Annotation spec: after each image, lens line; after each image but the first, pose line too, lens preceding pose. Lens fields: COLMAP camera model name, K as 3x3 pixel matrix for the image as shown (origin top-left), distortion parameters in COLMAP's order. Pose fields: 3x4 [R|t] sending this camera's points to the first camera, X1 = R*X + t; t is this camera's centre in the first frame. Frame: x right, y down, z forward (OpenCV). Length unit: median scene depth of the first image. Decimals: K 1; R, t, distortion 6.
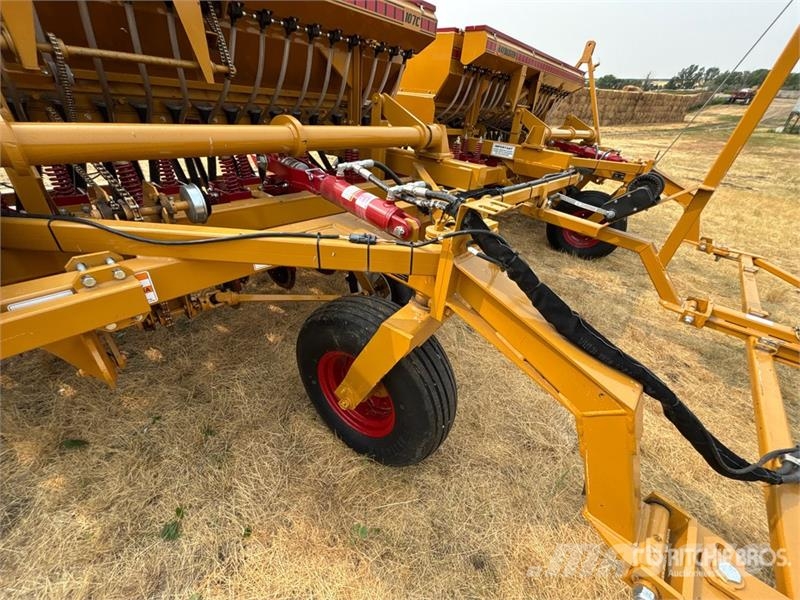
lens RADIAL K [[326.4, 0, 400.0], [0, 326.4, 300.0], [0, 0, 1]] dist [-0.000474, -0.000292]
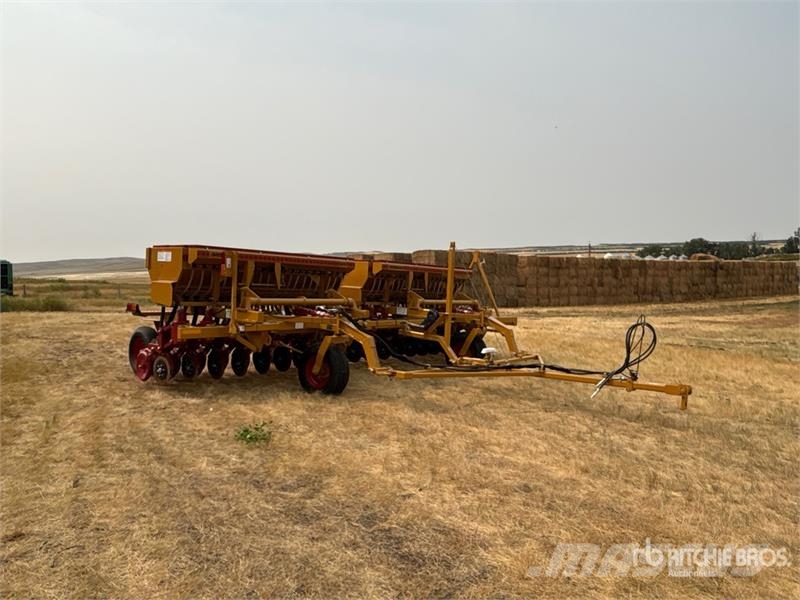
lens RADIAL K [[615.0, 0, 400.0], [0, 615.0, 300.0], [0, 0, 1]] dist [0.009402, 0.004366]
pose [[0.999102, -0.042287, 0.002500, 0.392227], [0.037926, 0.866668, -0.497442, 1.578699], [0.018869, 0.497090, 0.867494, -2.649388]]
